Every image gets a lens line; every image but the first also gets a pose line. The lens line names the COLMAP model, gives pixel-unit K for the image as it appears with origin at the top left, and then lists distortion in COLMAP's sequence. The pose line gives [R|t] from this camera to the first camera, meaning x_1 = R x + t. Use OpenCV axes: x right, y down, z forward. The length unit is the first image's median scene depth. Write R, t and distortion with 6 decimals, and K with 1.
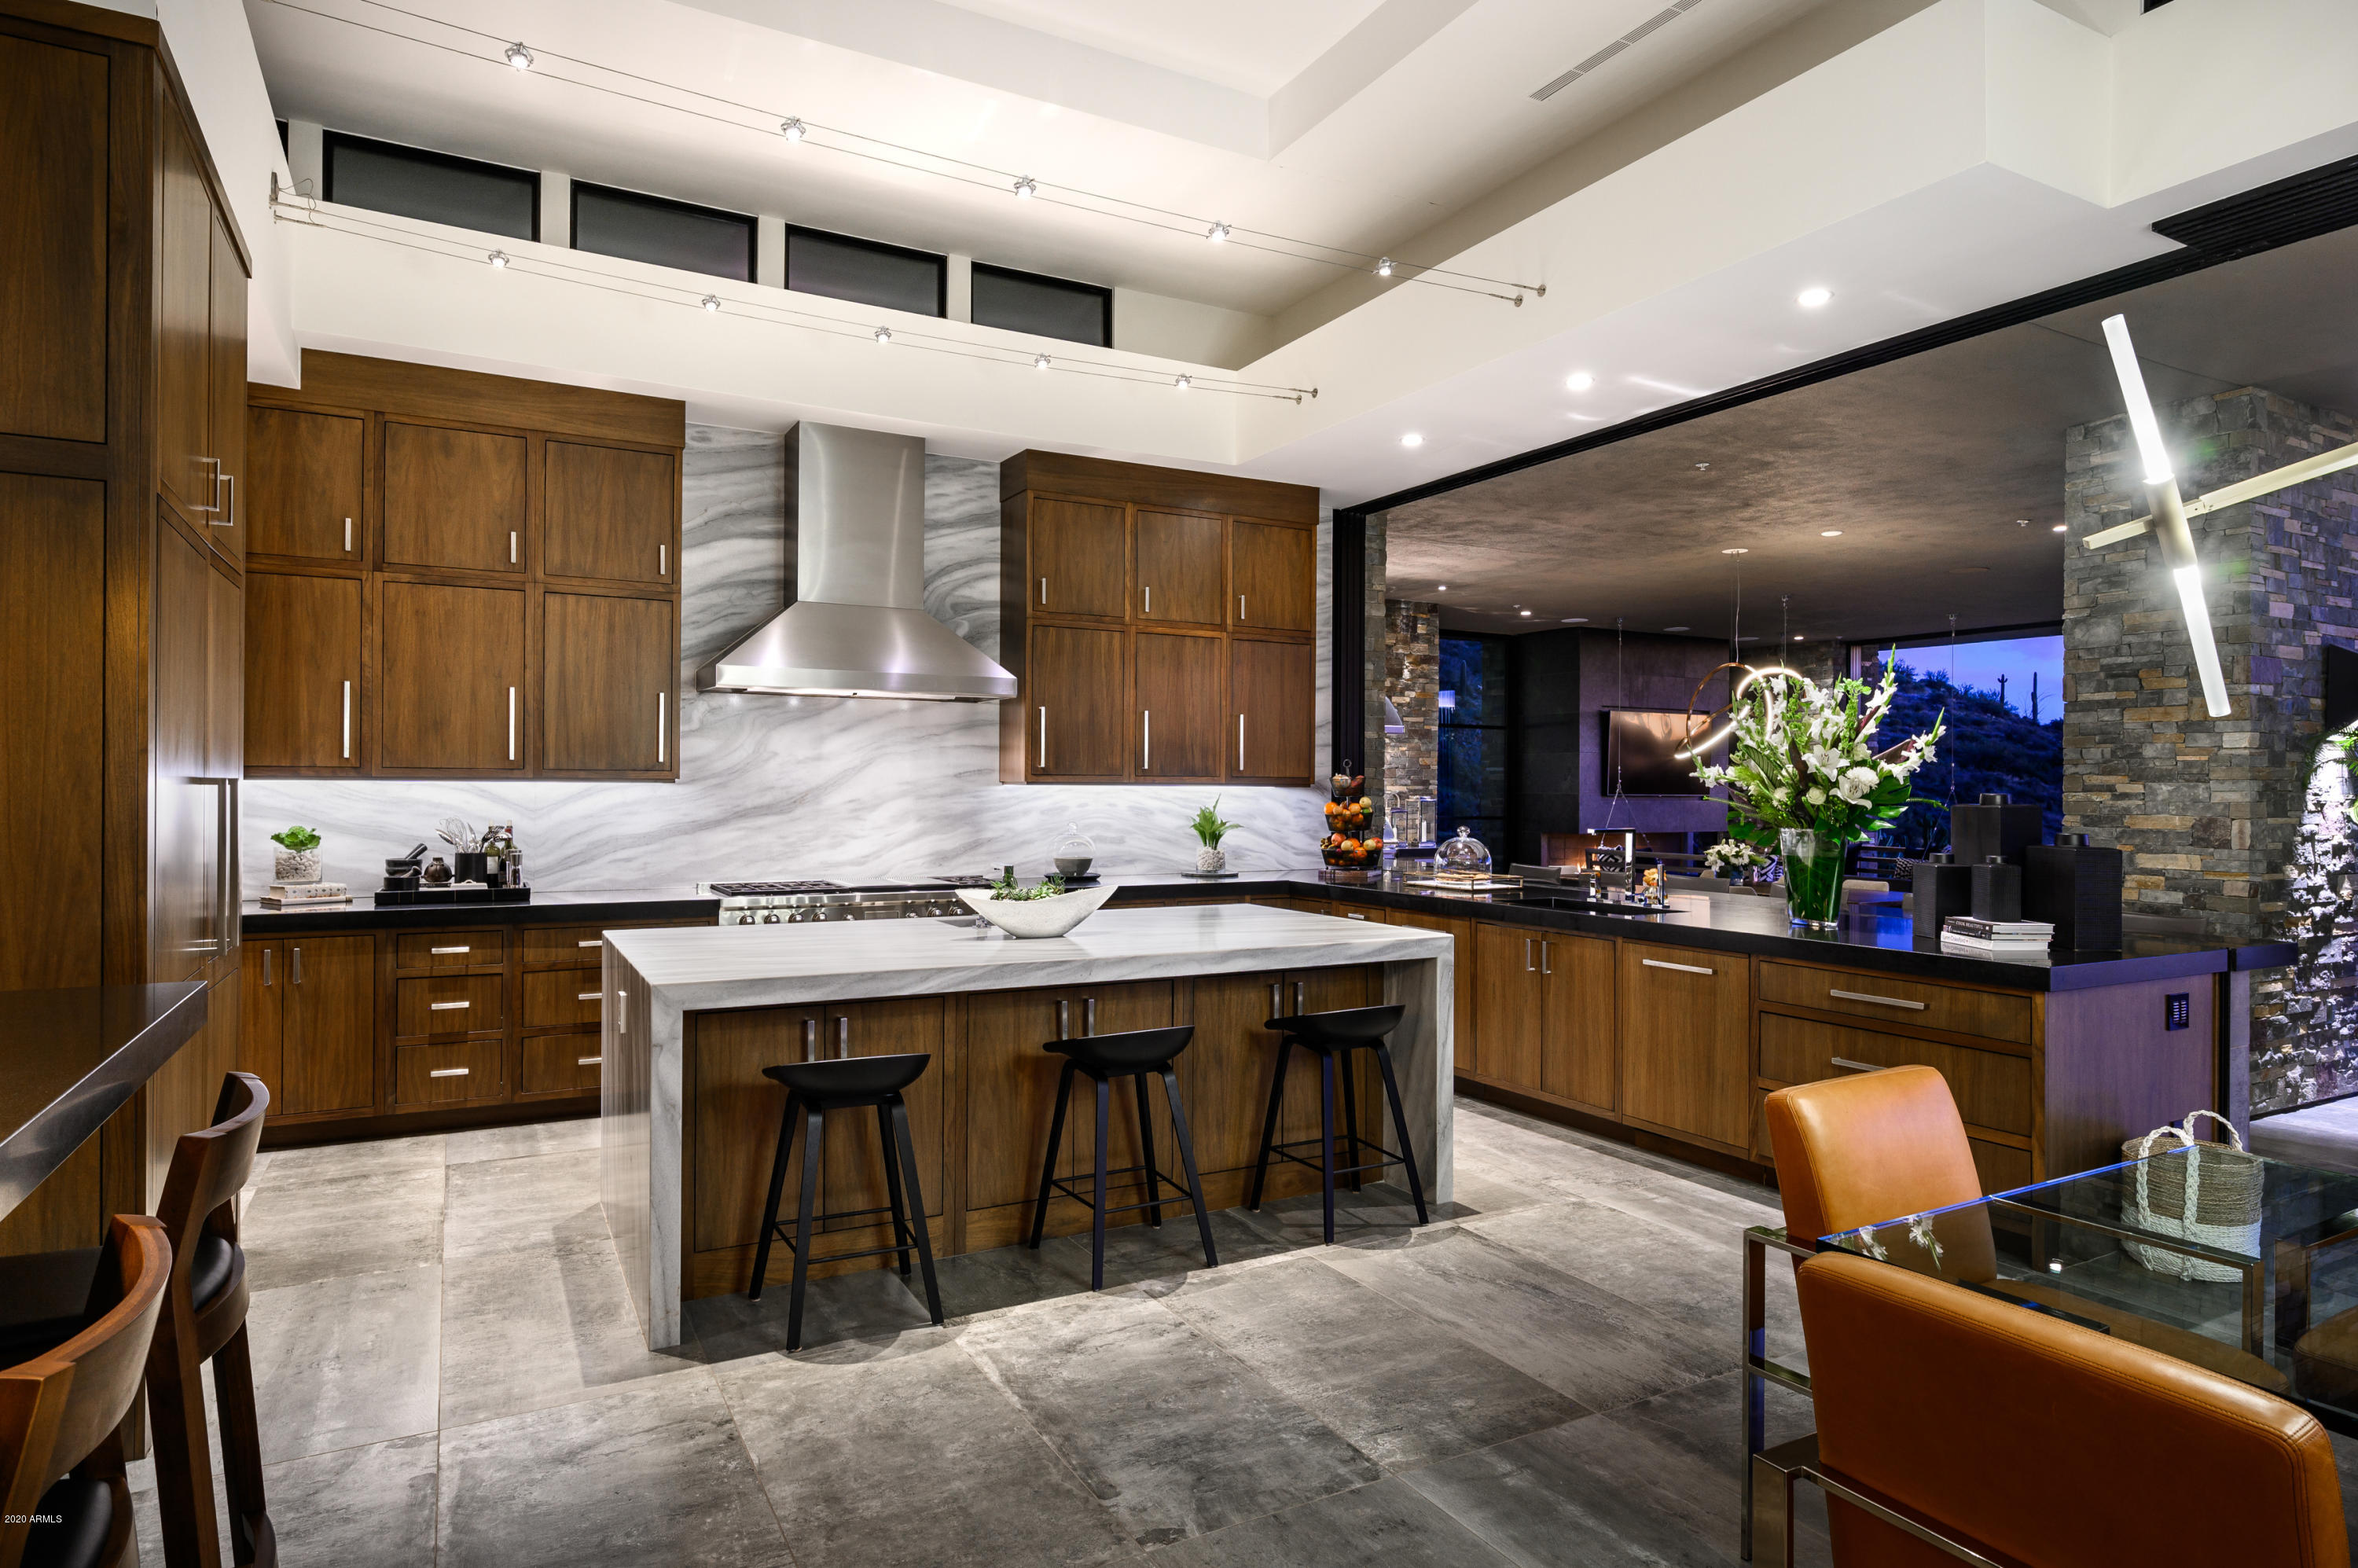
lens RADIAL K [[1308.3, 0, 1177.1], [0, 1308.3, 785.0], [0, 0, 1]] dist [0.002314, 0.002176]
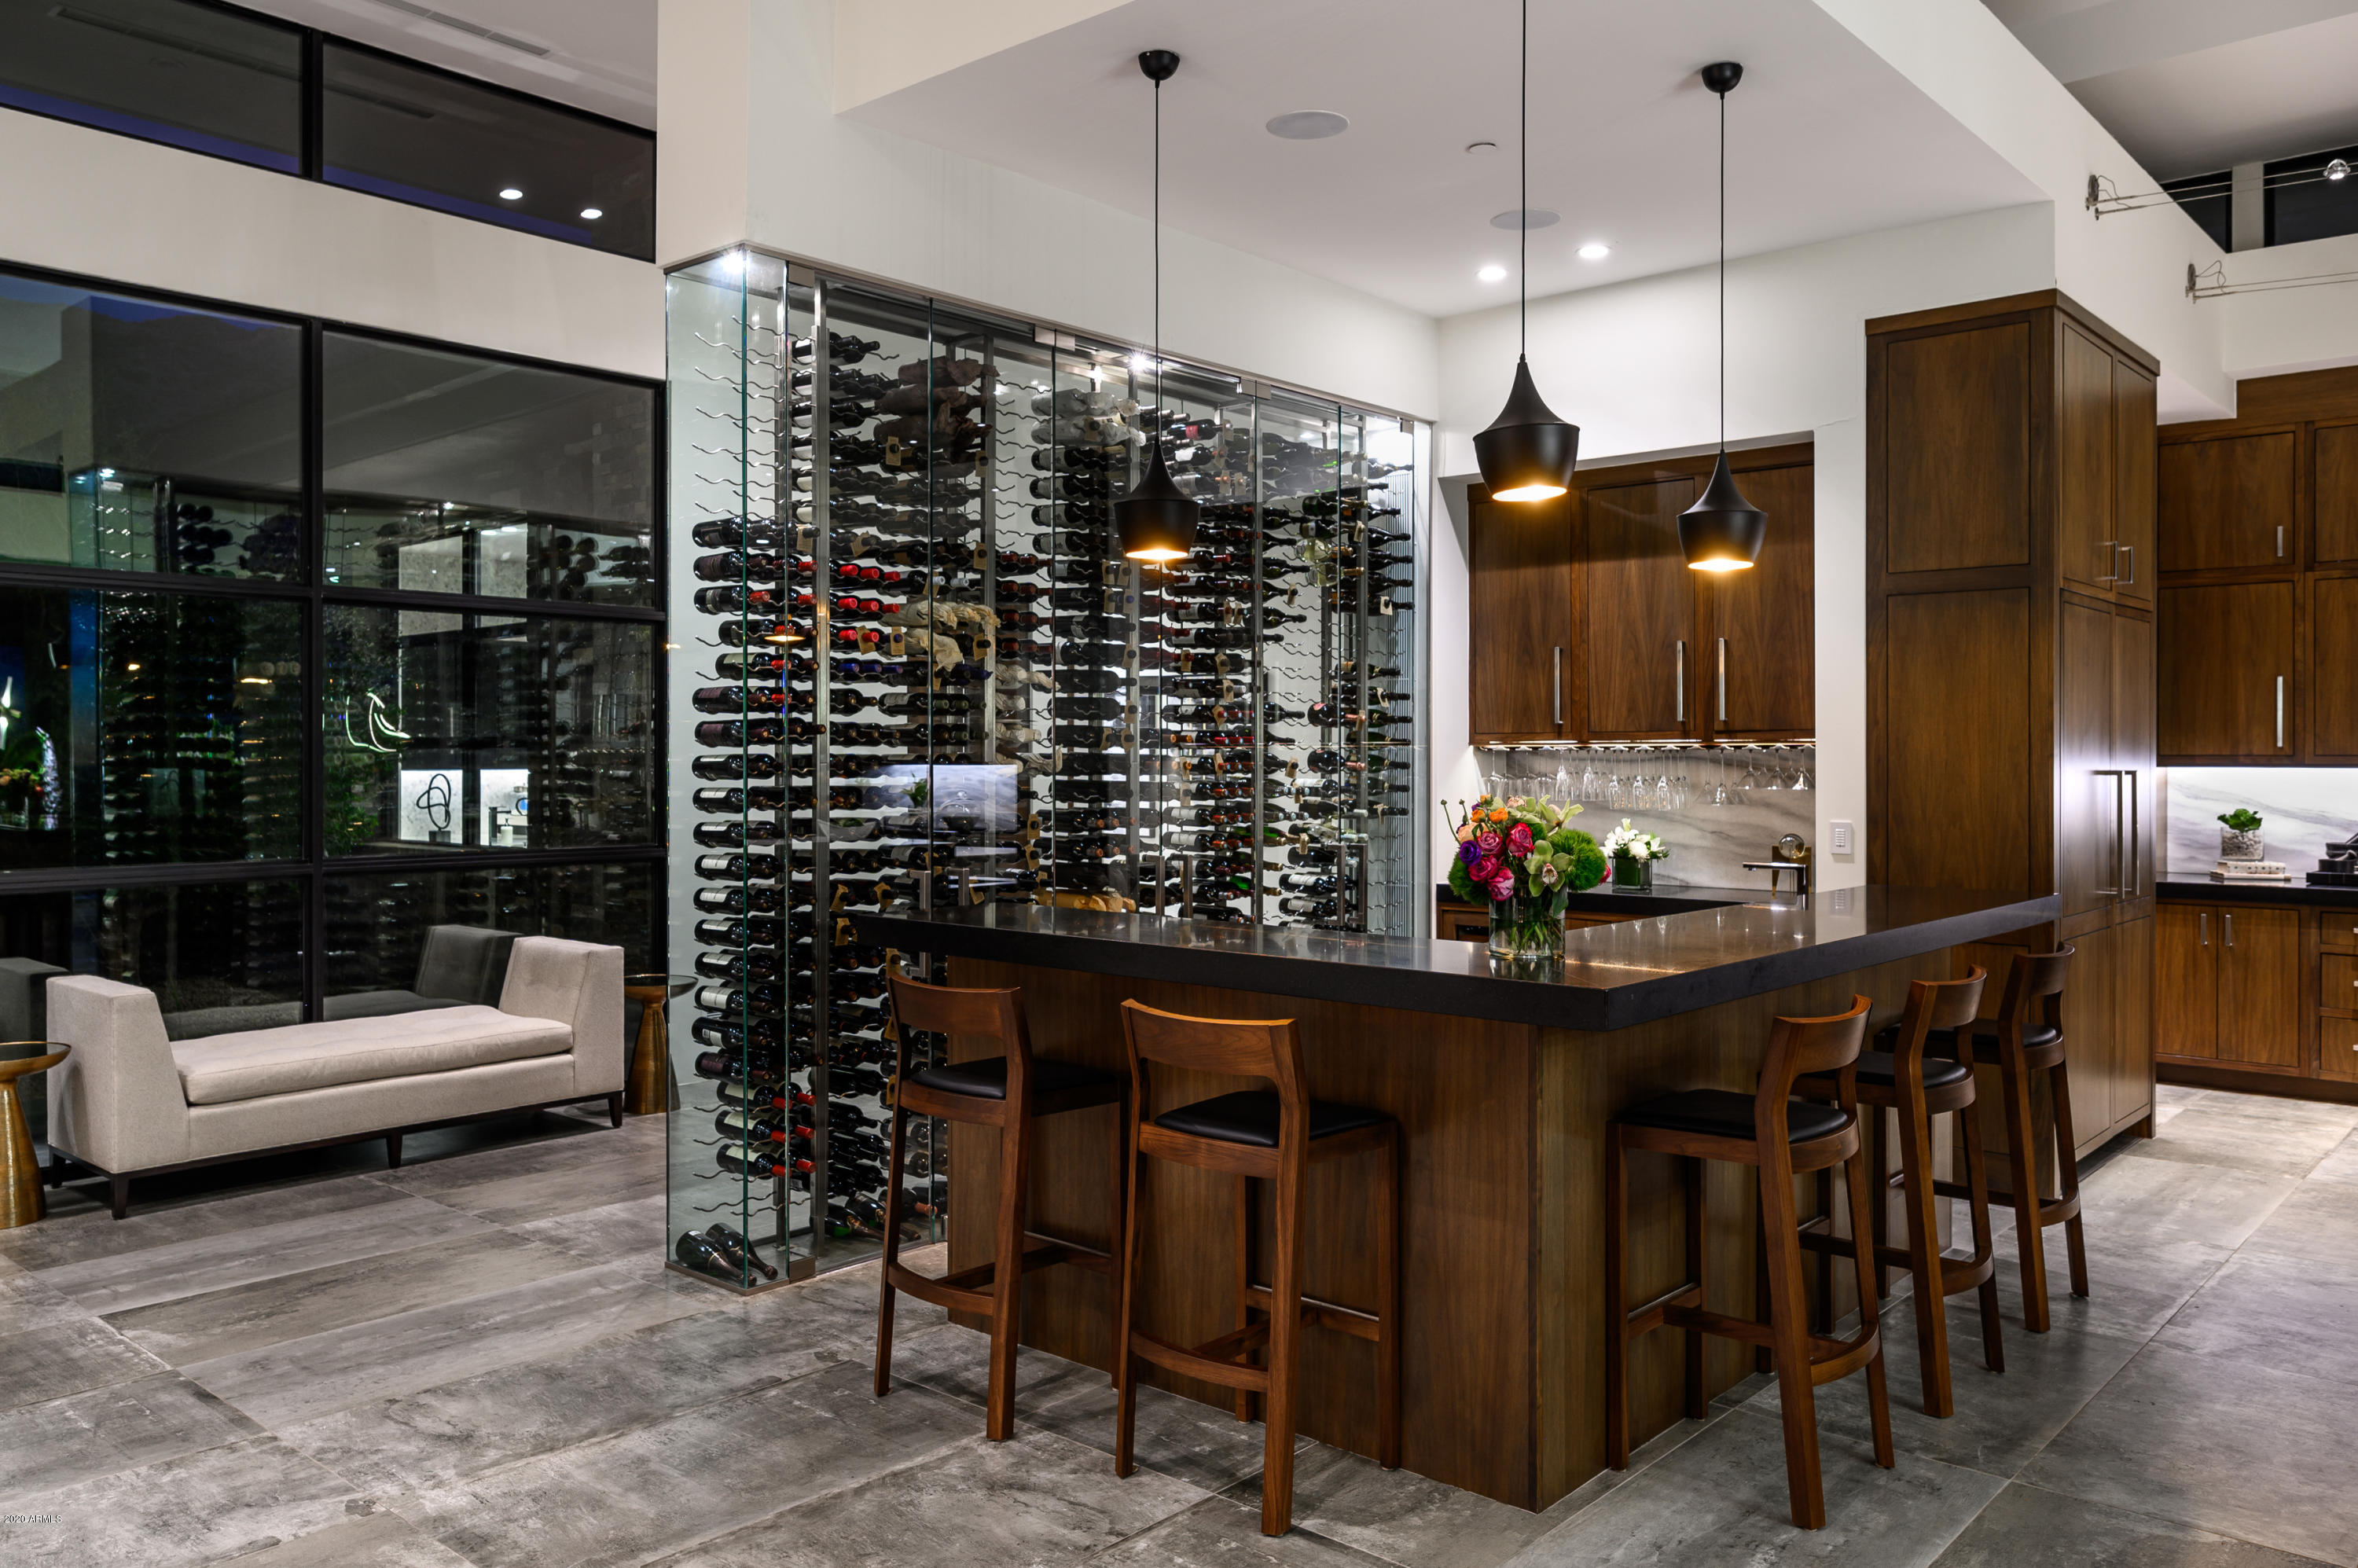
lens RADIAL K [[1740.4, 0, 1120.6], [0, 1740.4, 761.6], [0, 0, 1]] dist [0.002956, 0.000885]
pose [[0.315602, -0.001497, -0.948890, 0.389722], [0.003853, 0.999993, -0.000296, -0.010489], [0.948884, -0.003563, 0.315606, -0.331008]]
